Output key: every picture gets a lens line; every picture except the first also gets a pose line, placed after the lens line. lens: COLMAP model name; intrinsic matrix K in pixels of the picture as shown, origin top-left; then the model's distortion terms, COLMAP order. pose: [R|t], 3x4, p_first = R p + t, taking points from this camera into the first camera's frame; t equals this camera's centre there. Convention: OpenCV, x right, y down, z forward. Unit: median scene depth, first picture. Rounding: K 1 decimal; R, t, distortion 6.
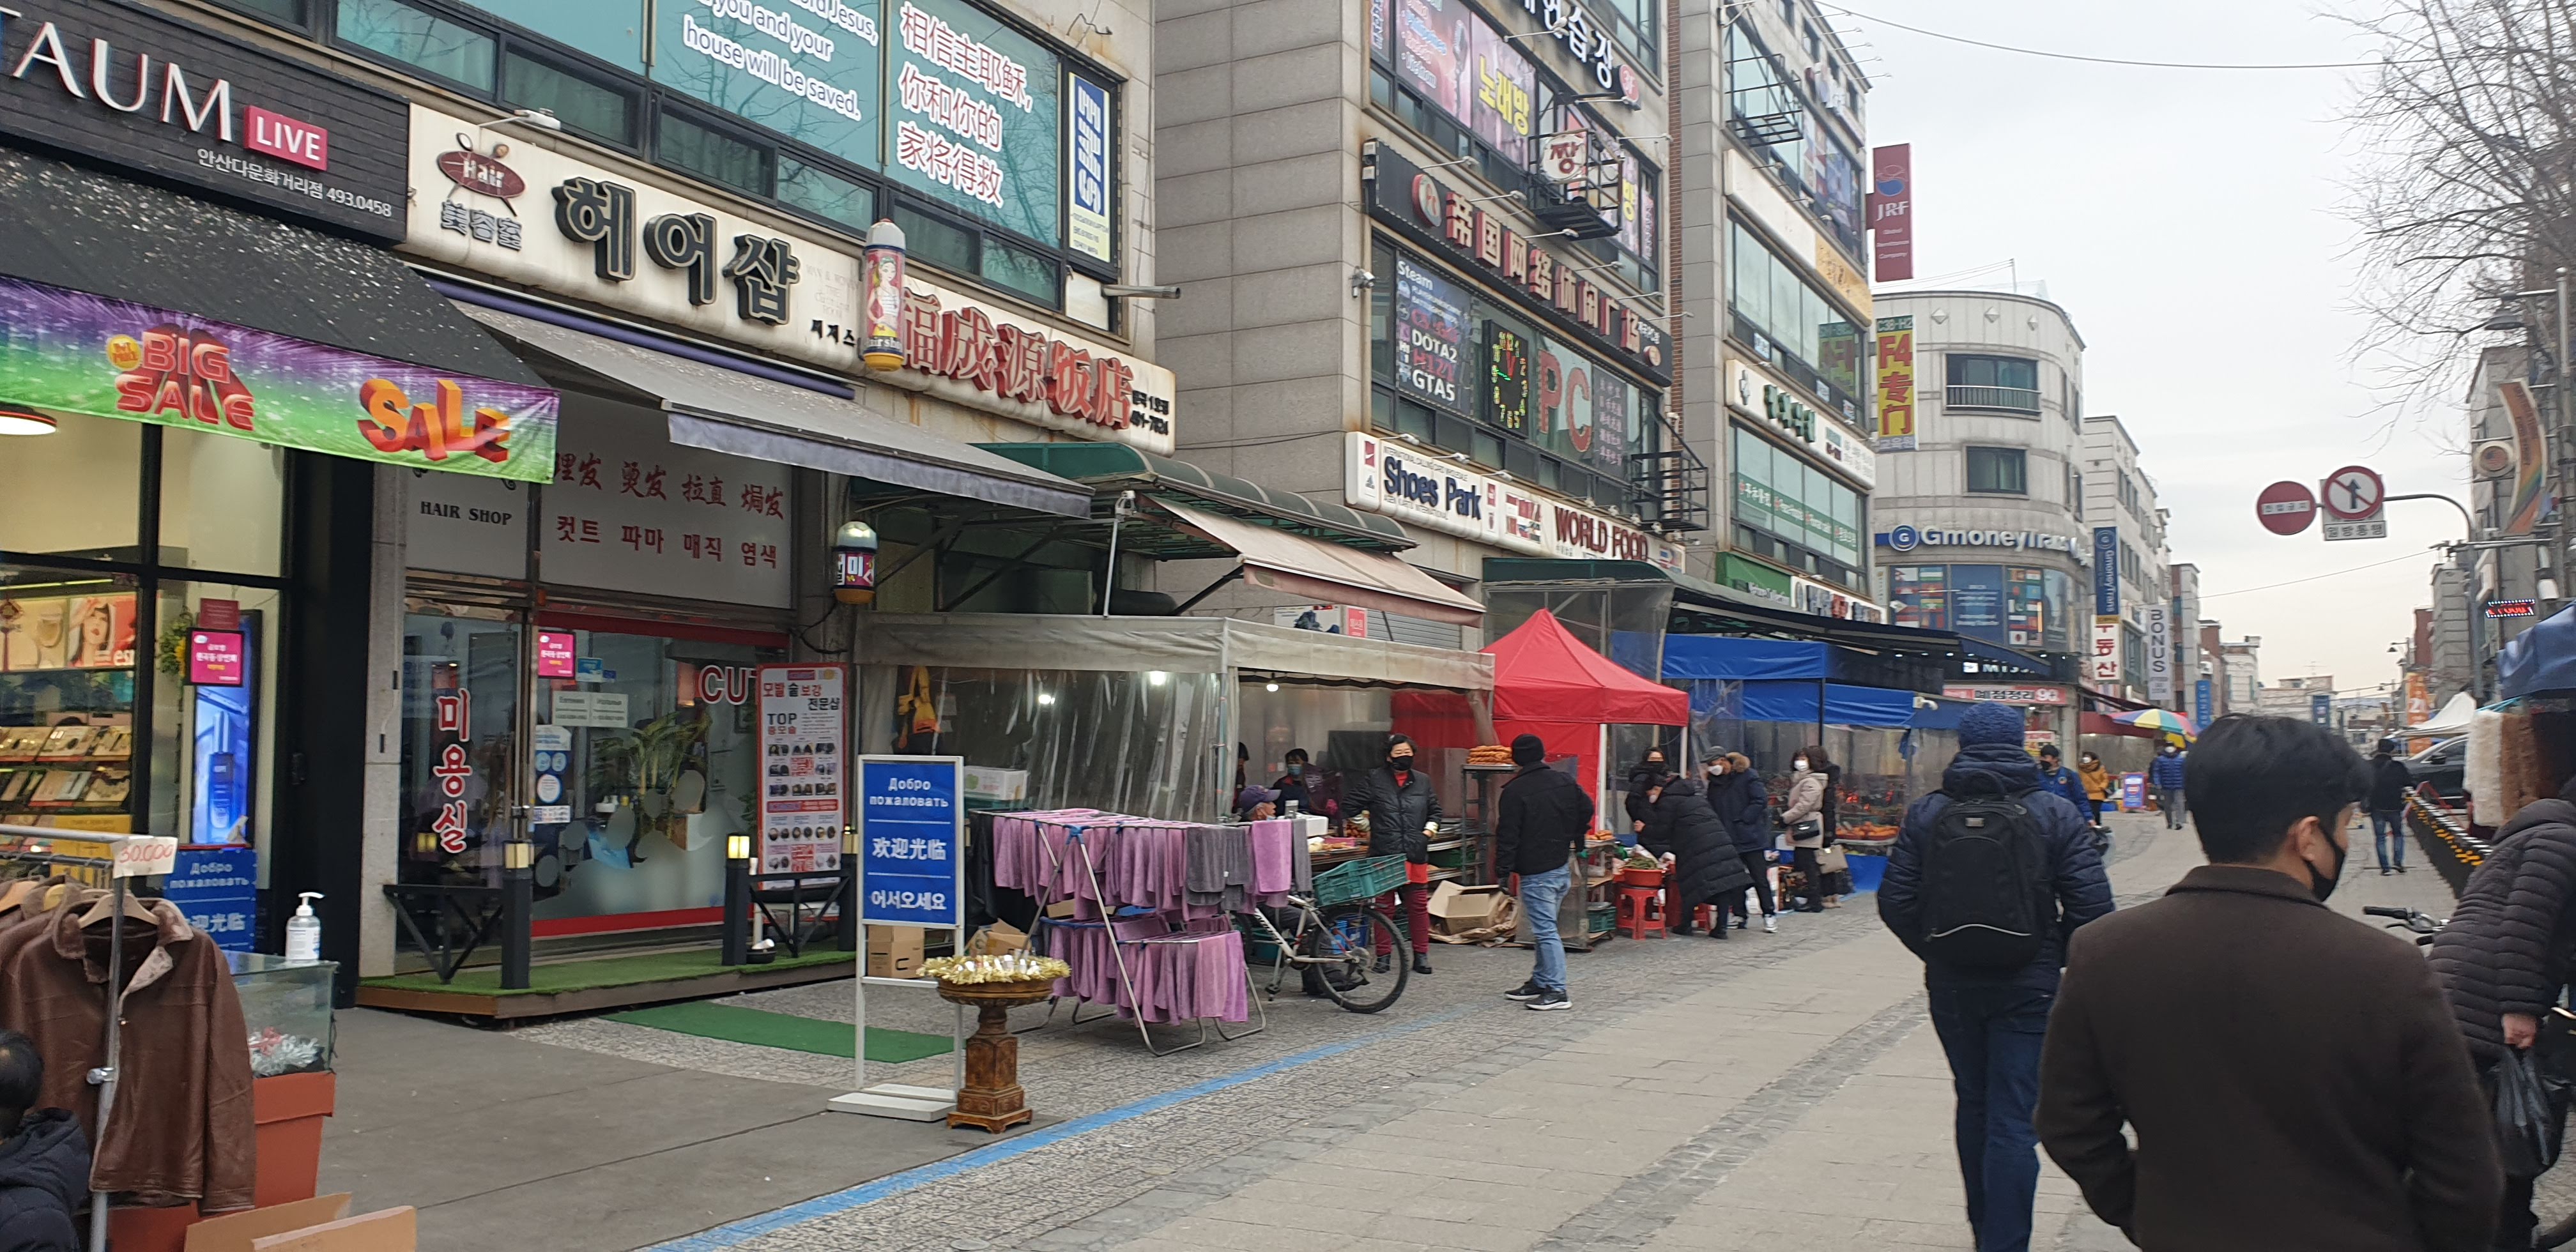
lens RADIAL K [[1985.6, 0, 1282.9], [0, 1985.6, 645.1], [0, 0, 1]] dist [0.005895, 0.000473]
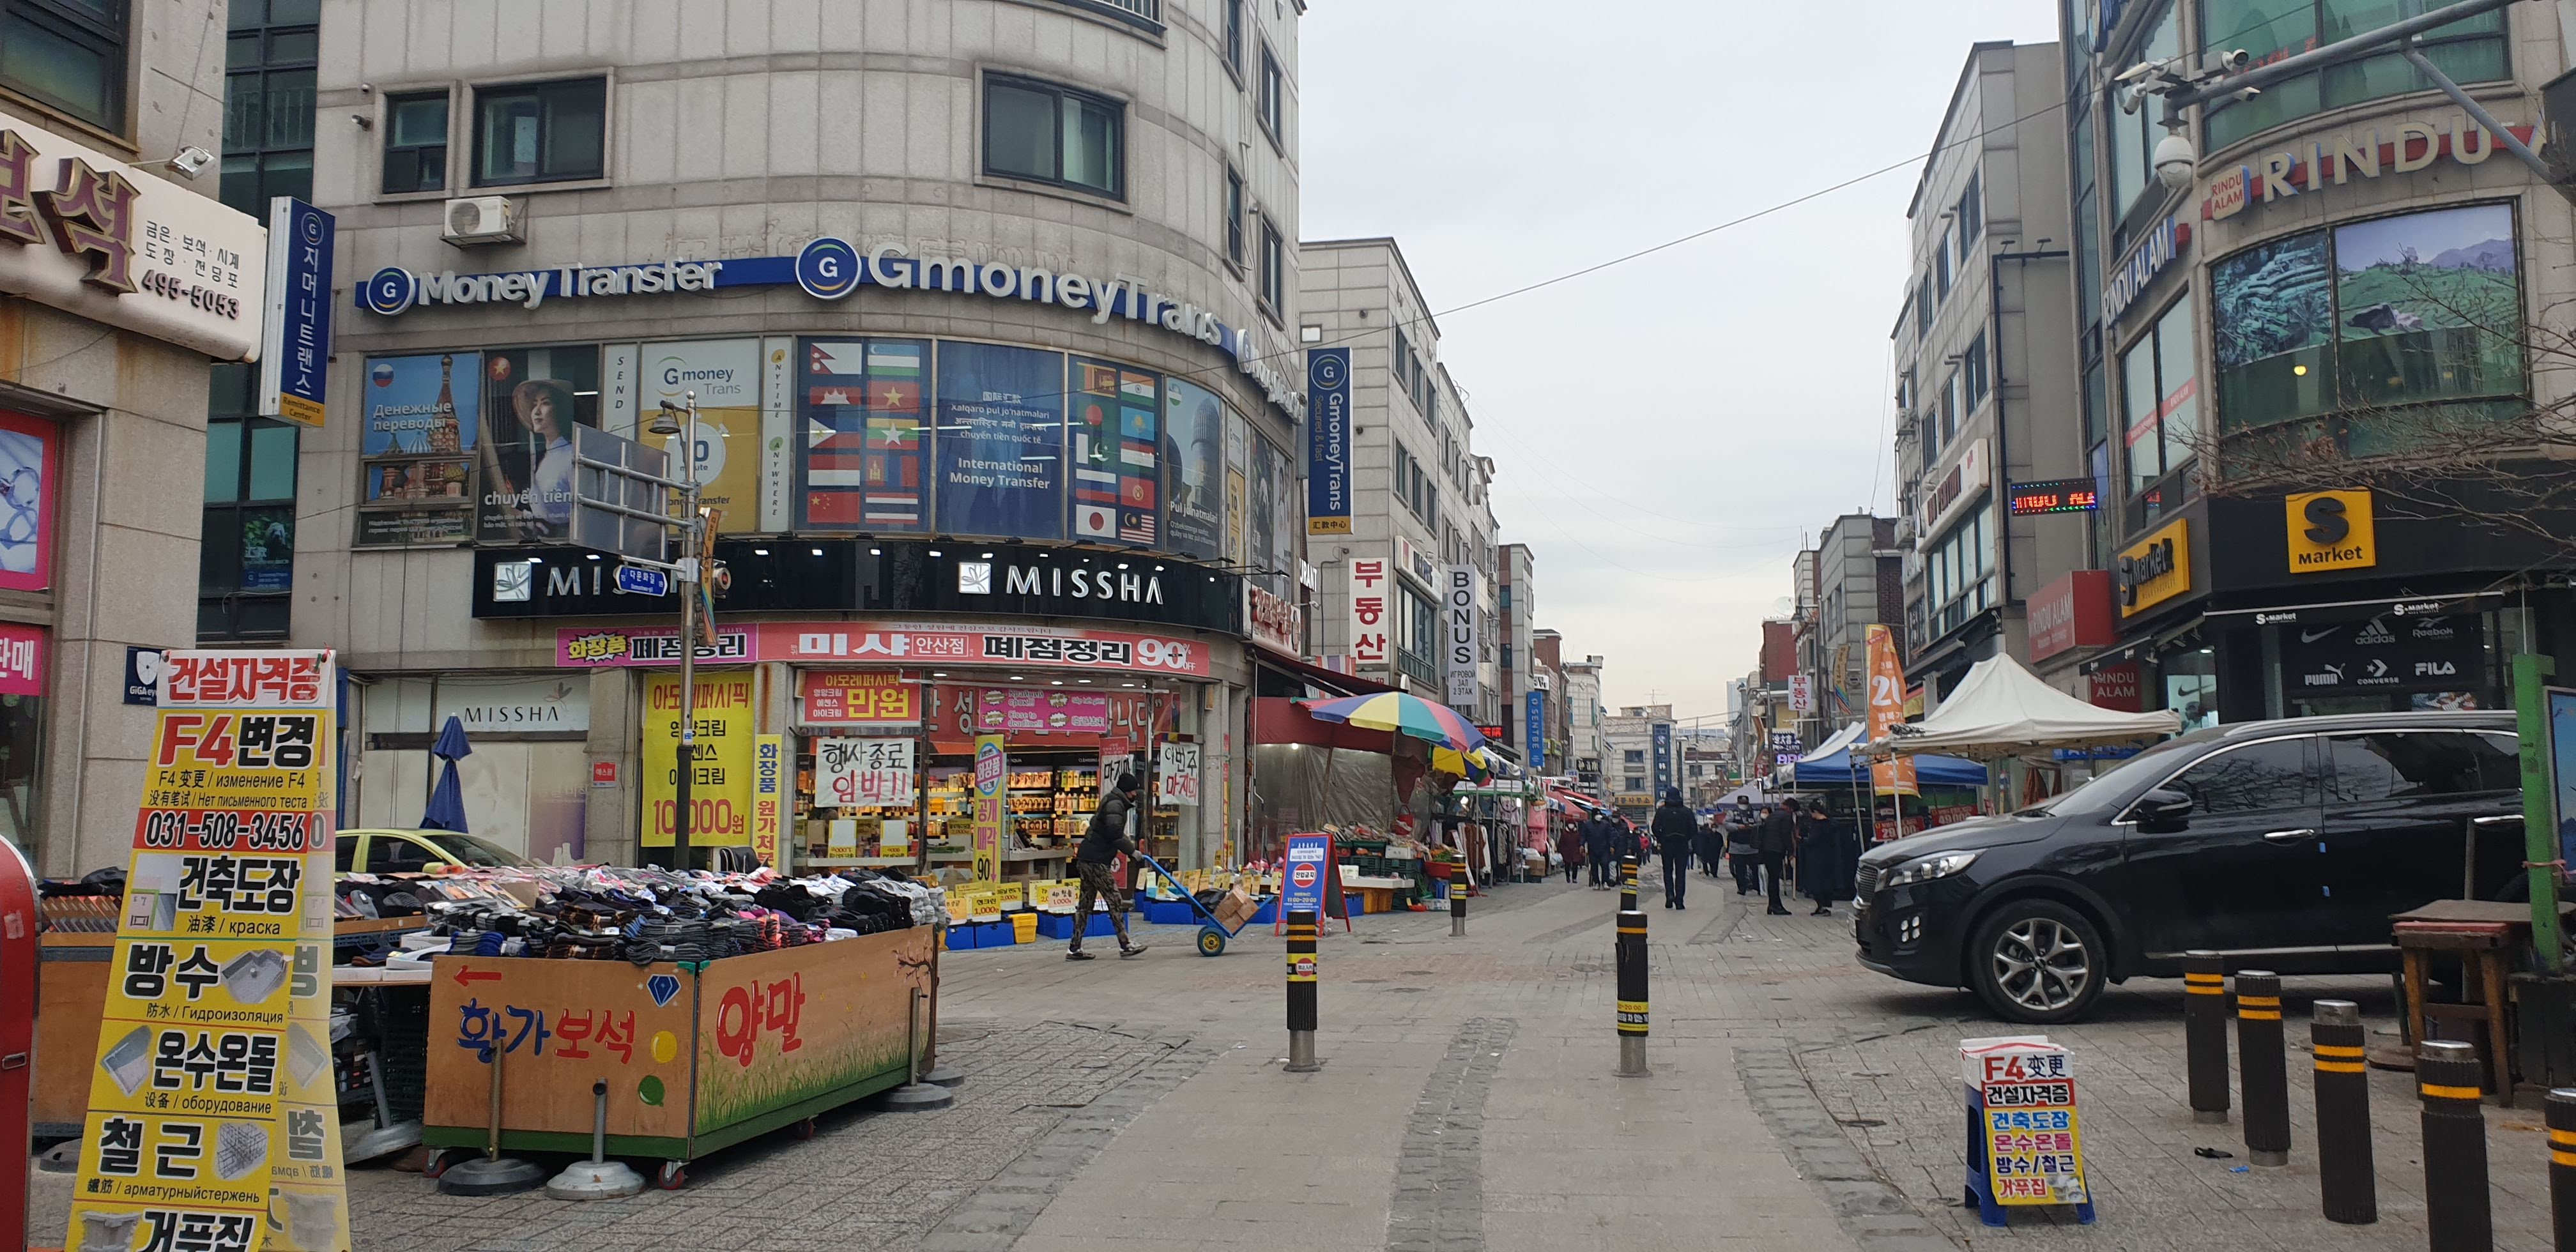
lens RADIAL K [[1985.6, 0, 1280.5], [0, 1985.6, 610.7], [0, 0, 1]] dist [0.005895, 0.000473]
pose [[0.956497, 0.030046, 0.290192, 0.276036], [-0.020726, 0.999167, -0.035139, 0.030059], [-0.291006, 0.027596, 0.956323, 0.556265]]
